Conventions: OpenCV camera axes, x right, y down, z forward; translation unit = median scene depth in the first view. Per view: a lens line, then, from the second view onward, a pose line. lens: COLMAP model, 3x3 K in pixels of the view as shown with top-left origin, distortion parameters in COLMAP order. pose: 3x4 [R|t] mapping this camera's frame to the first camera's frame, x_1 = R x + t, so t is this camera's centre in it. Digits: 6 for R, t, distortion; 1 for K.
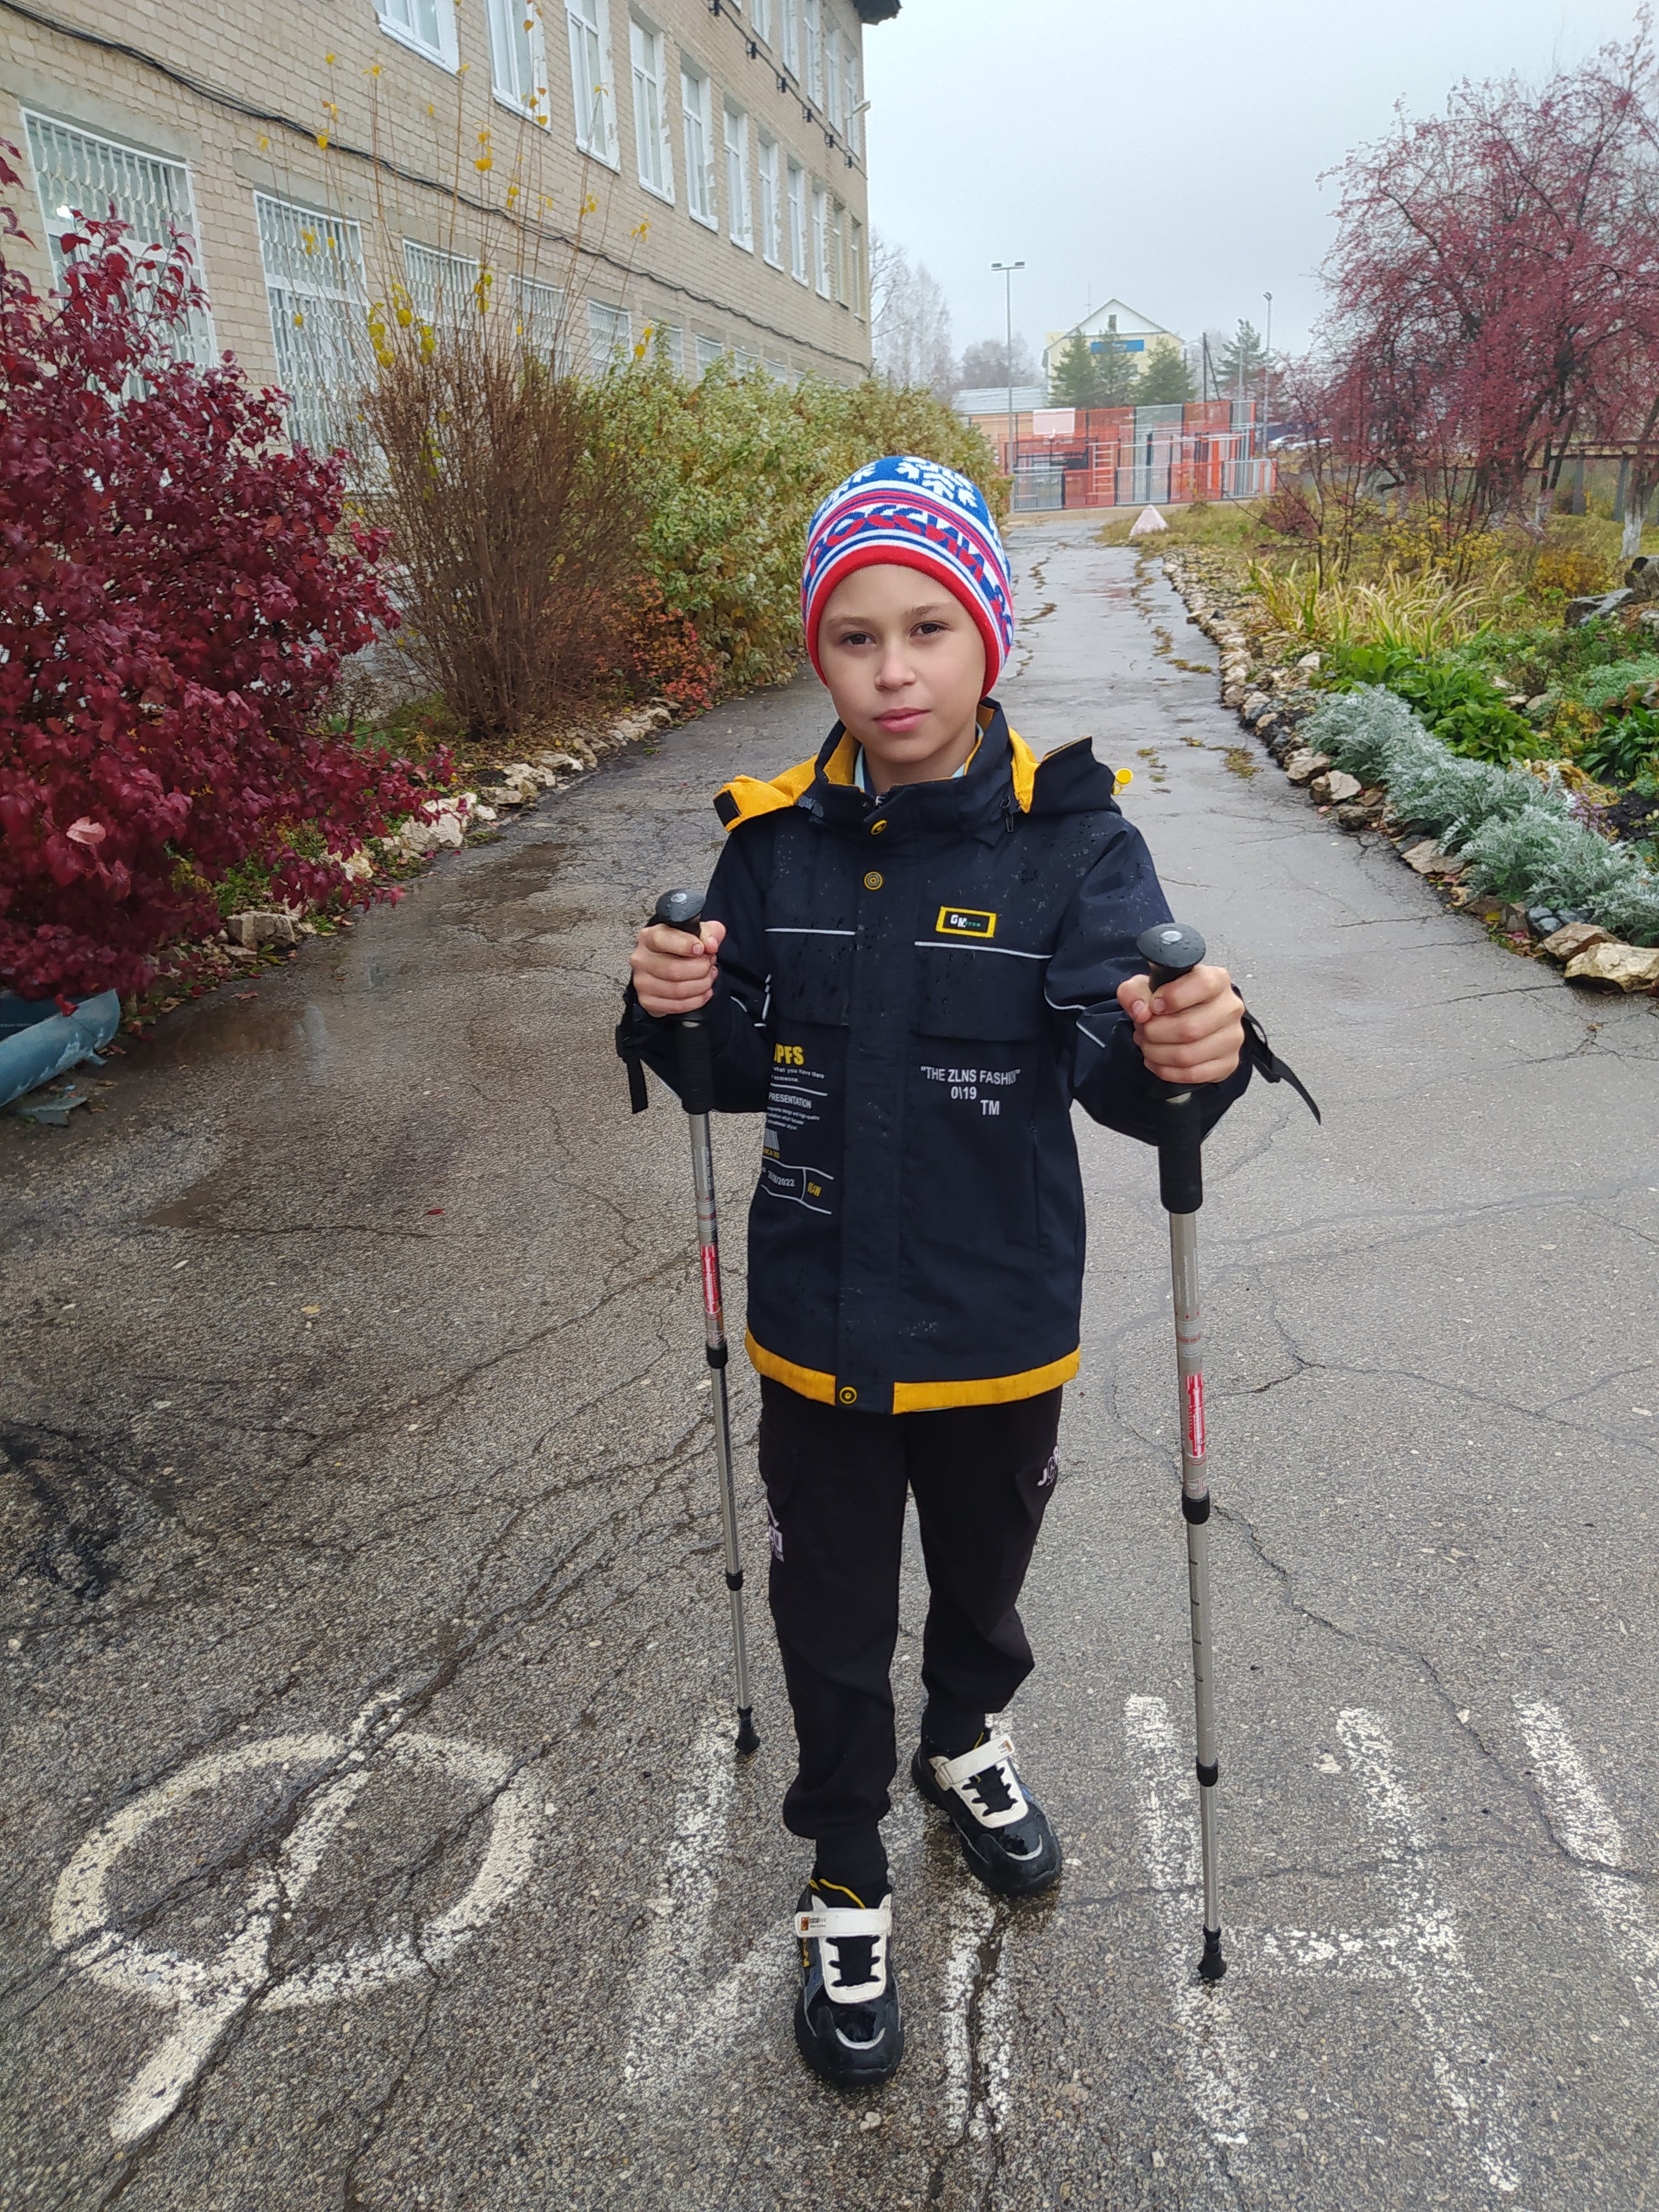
lens RADIAL K [[1637.9, 0, 835.5], [0, 1637.9, 1090.5], [0, 0, 1]] dist [0.117338, -0.187687]
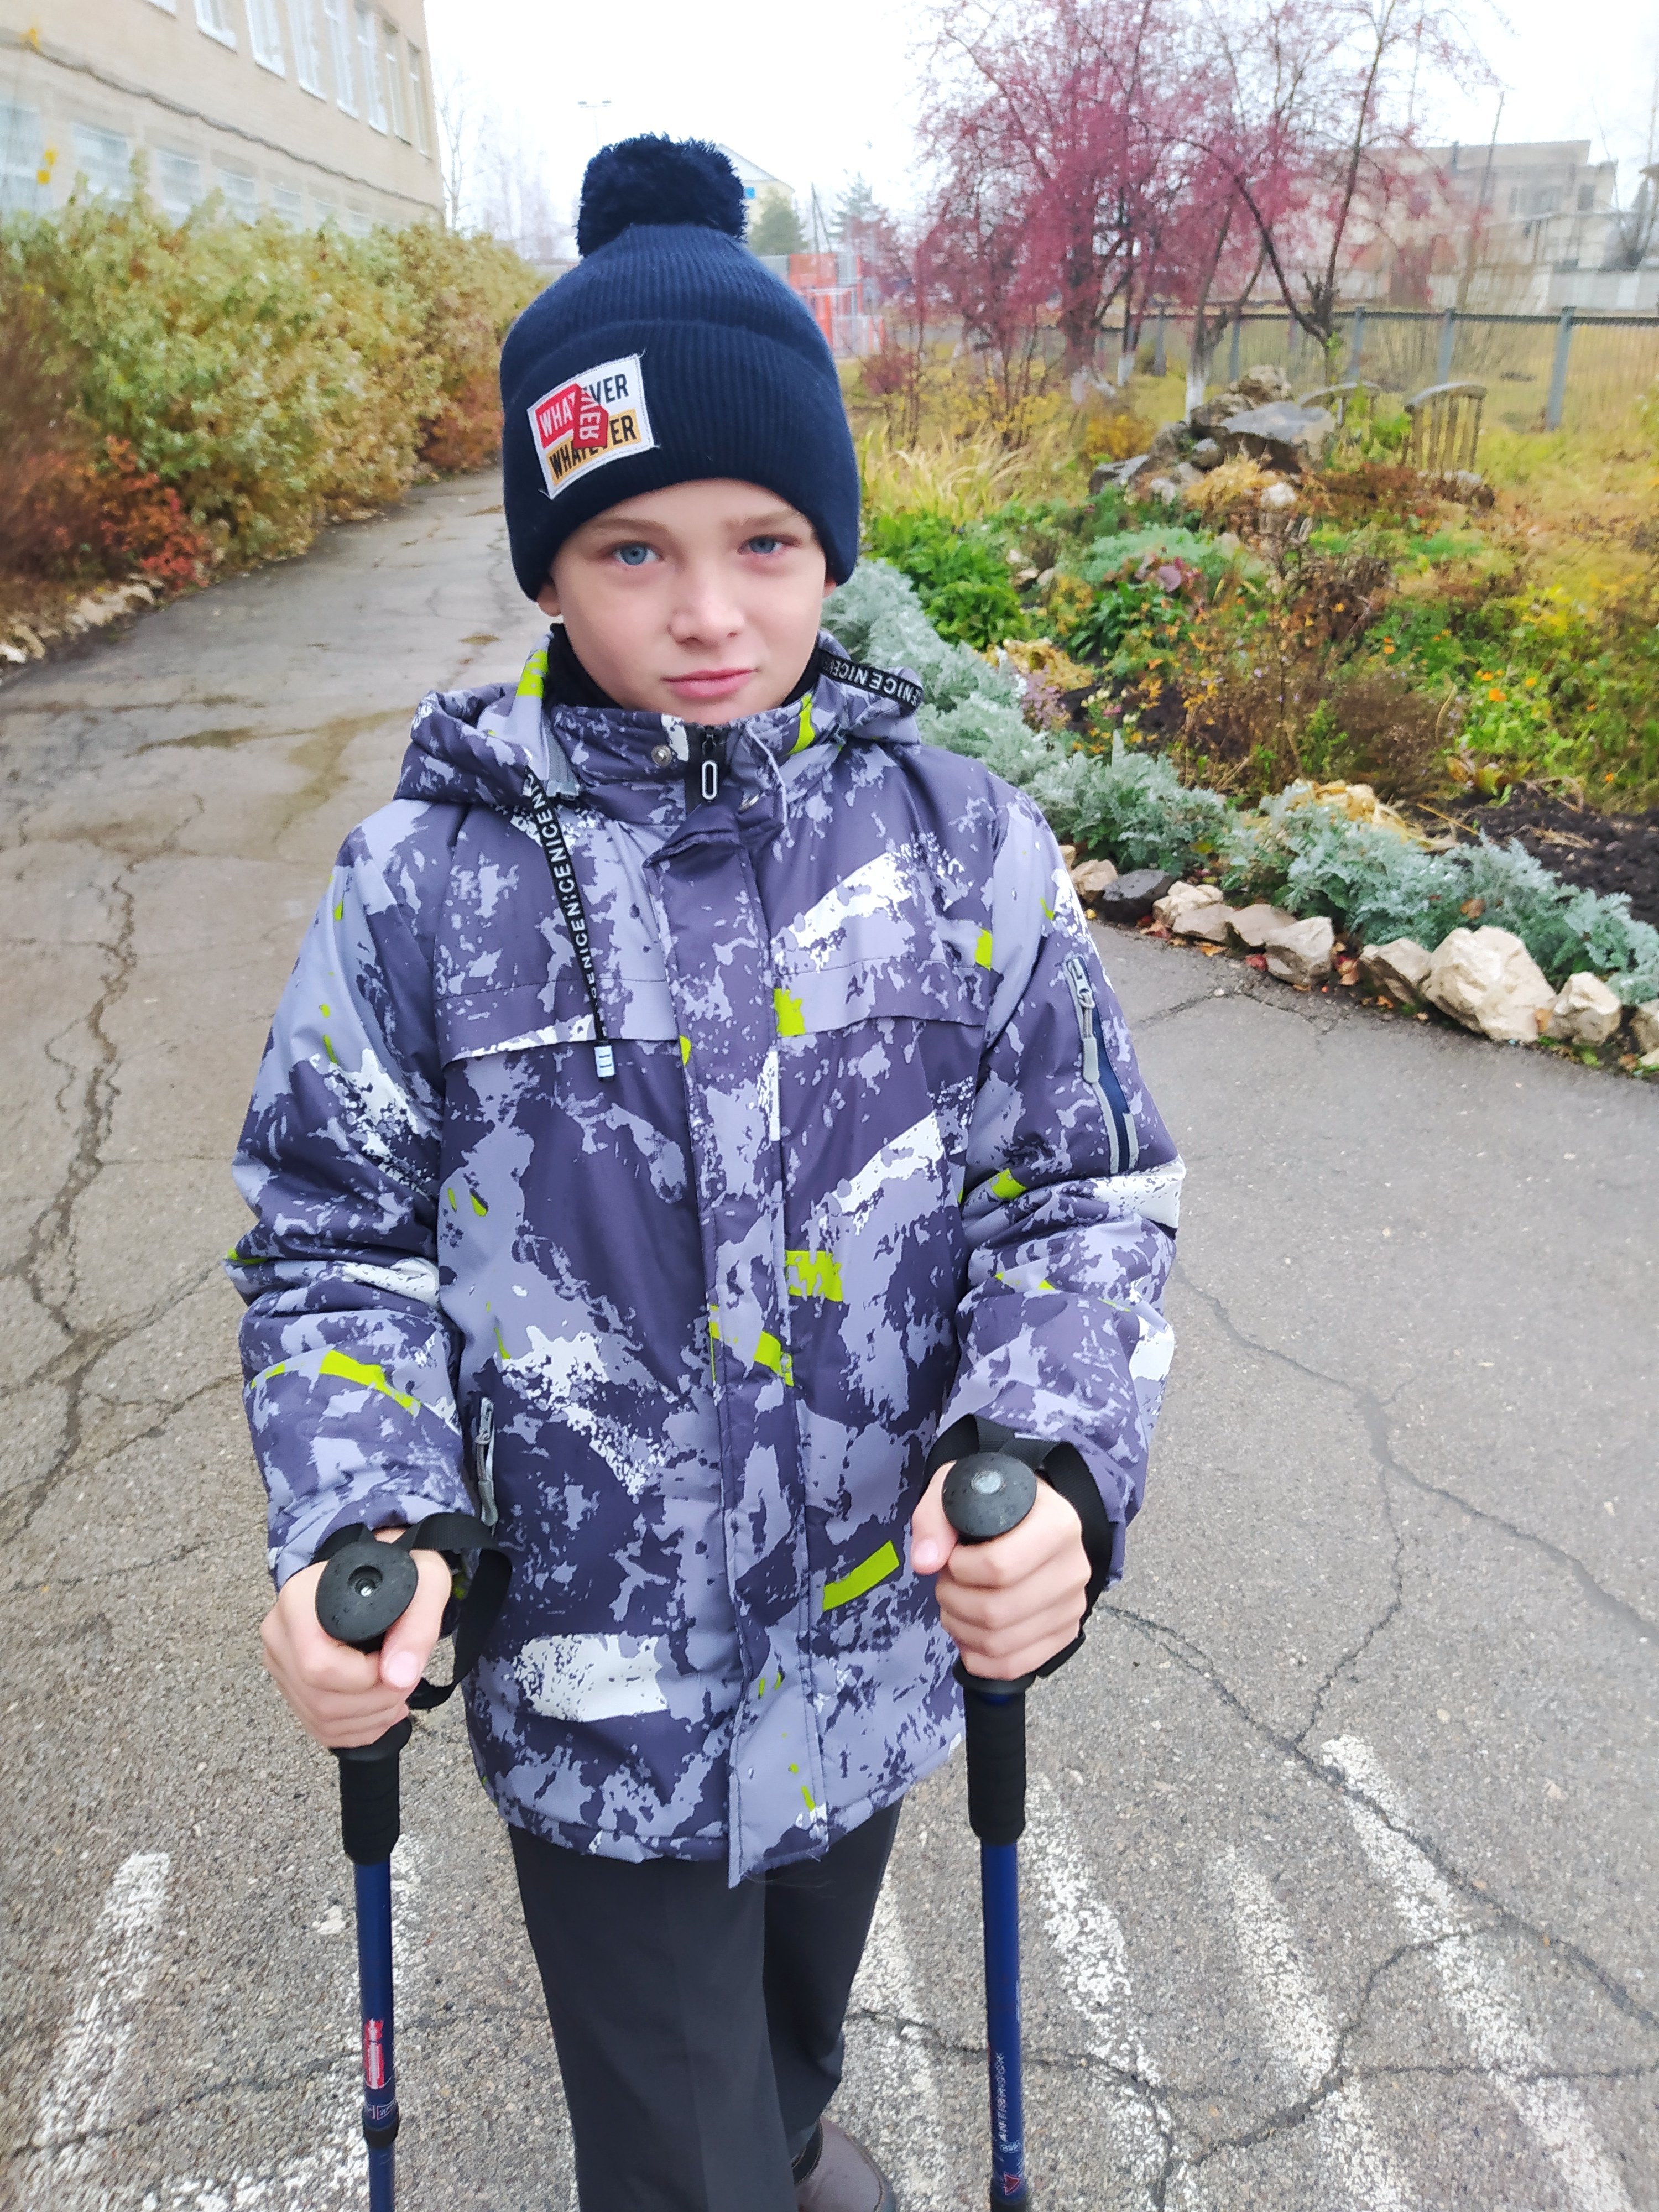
lens RADIAL K [[1636.7, 0, 827.0], [0, 1636.7, 1099.4], [0, 0, 1]] dist [0.105702, -0.171304]
pose [[0.982574, -0.068903, 0.172630, 0.162166], [0.054938, 0.994916, 0.084407, -0.023529], [-0.177568, -0.073453, 0.981363, 0.065026]]
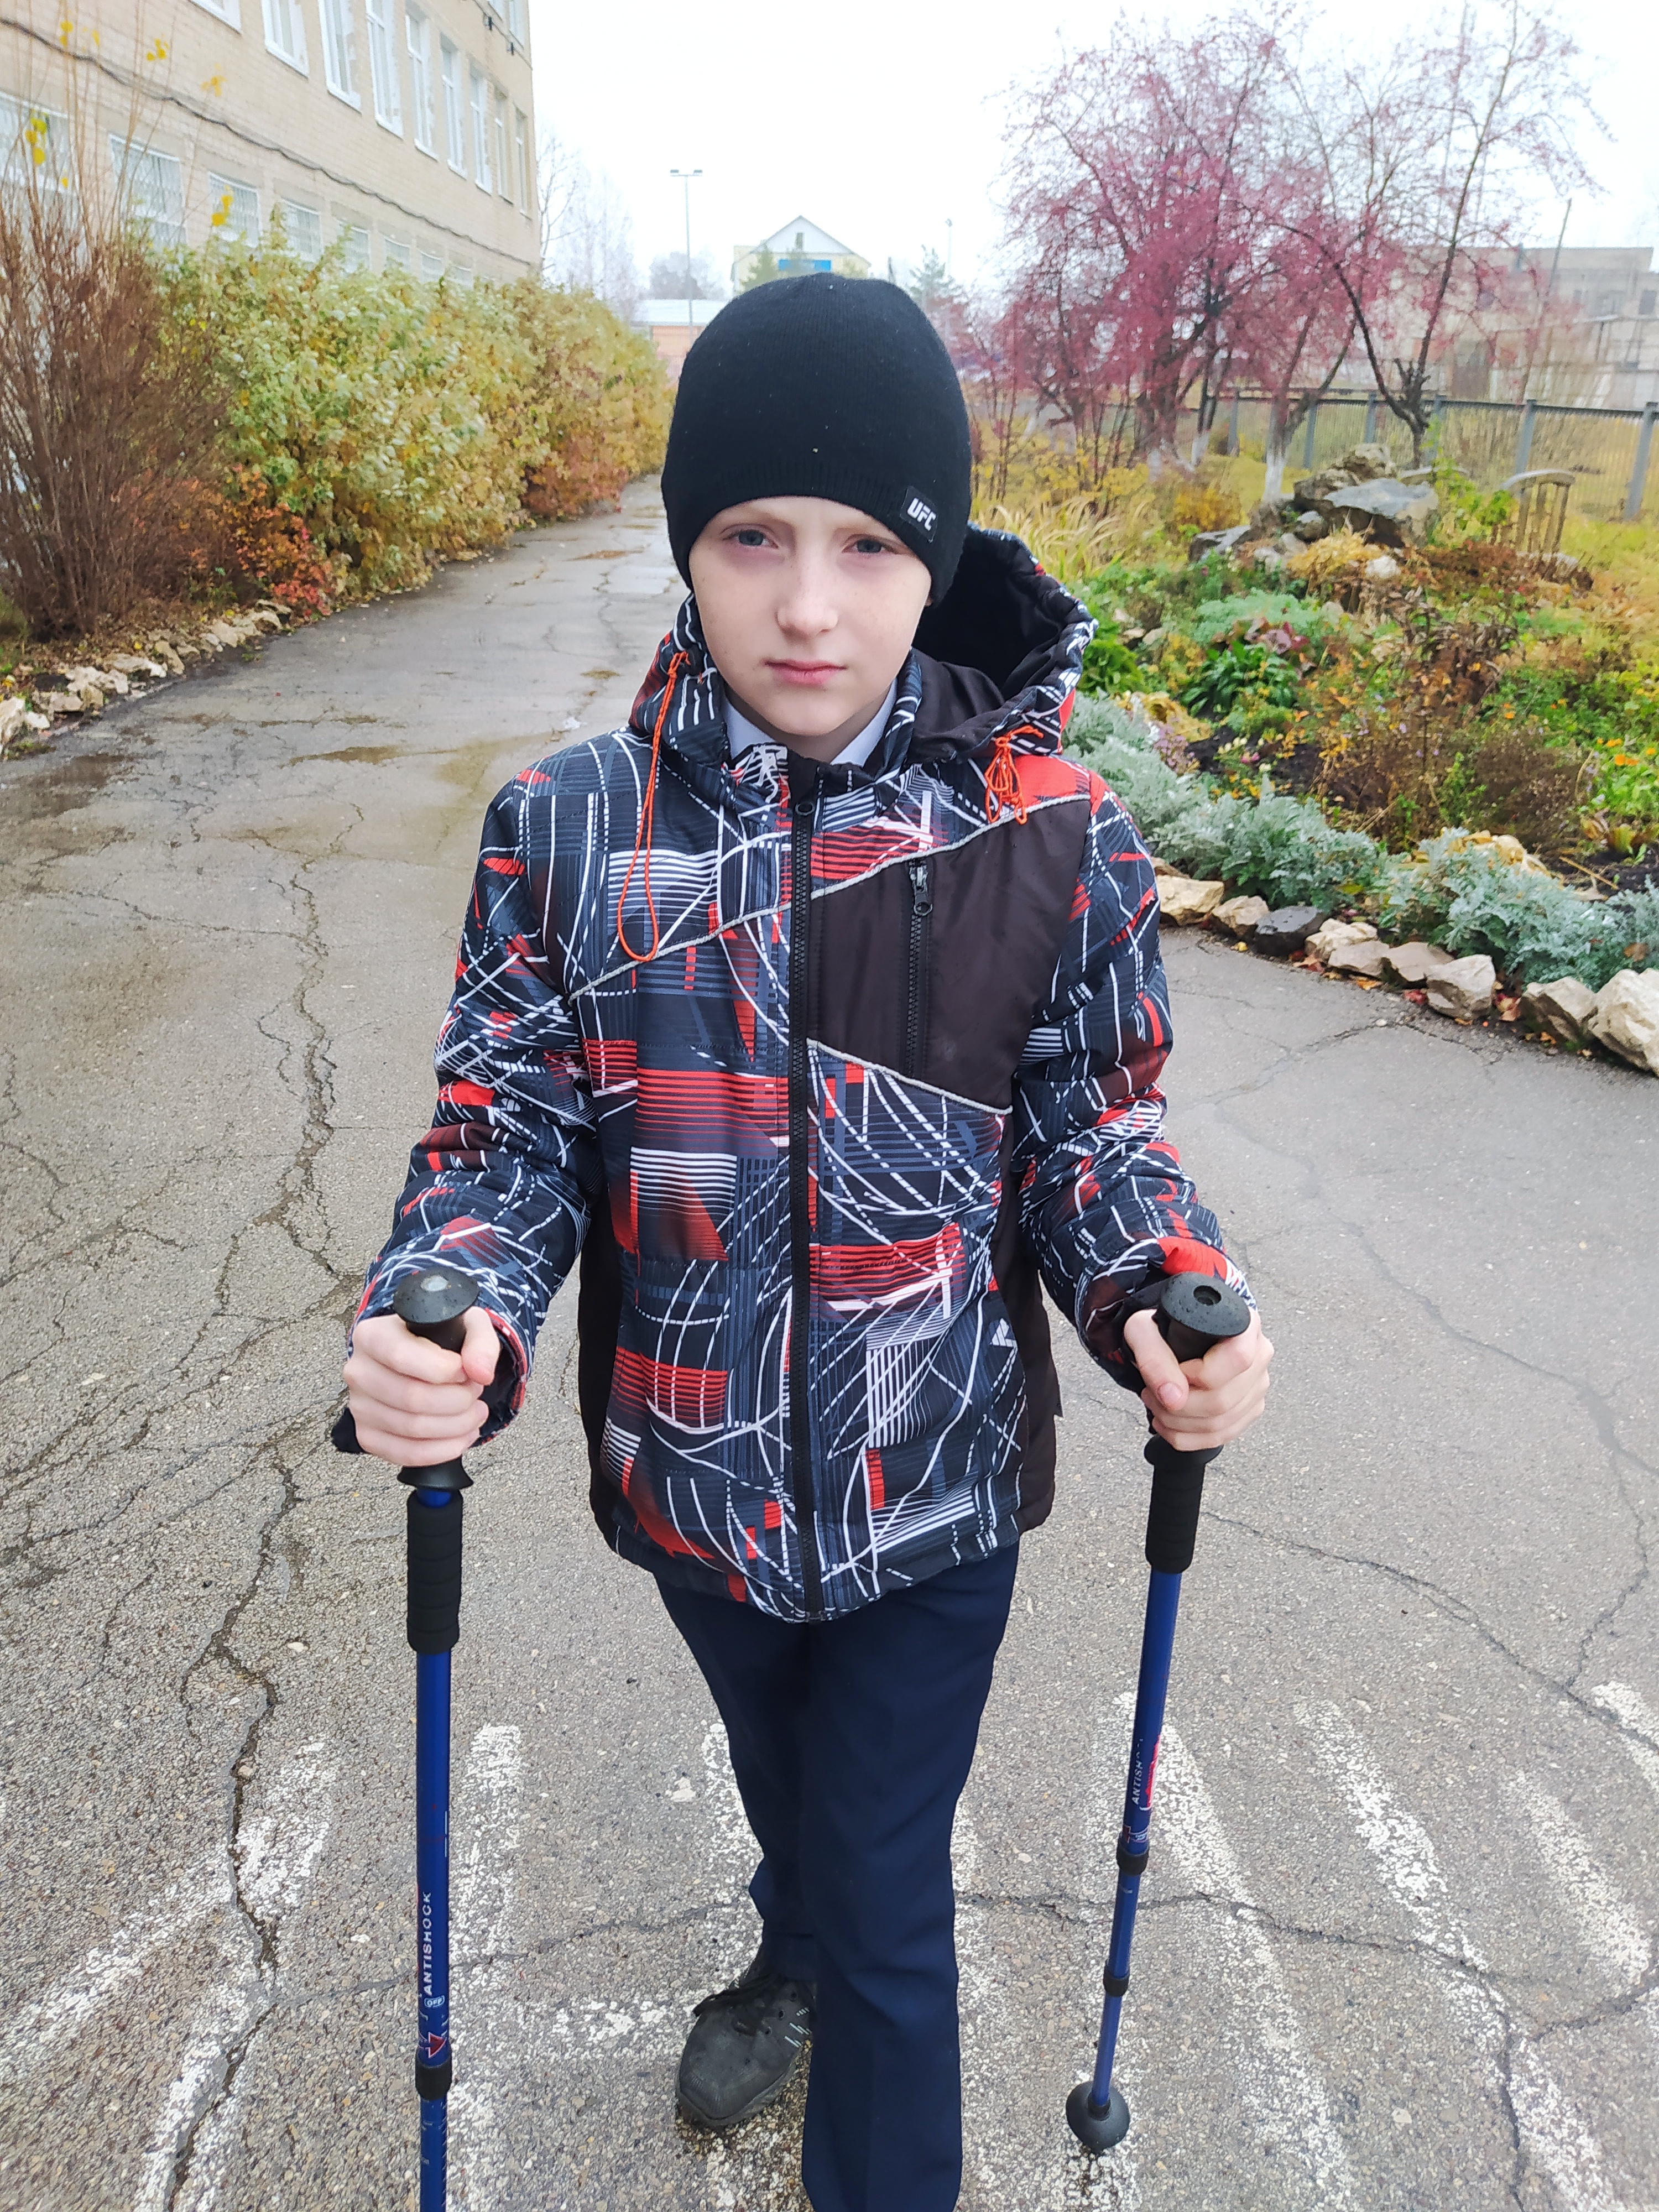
lens RADIAL K [[1632.1, 0, 815.3], [0, 1632.1, 1097.2], [0, 0, 1]] dist [0.115397, -0.187929]
pose [[0.987455, -0.015993, 0.157089, 0.088746], [0.008637, 0.998839, 0.047399, -0.004043], [-0.157665, -0.045448, 0.986446, 0.048208]]
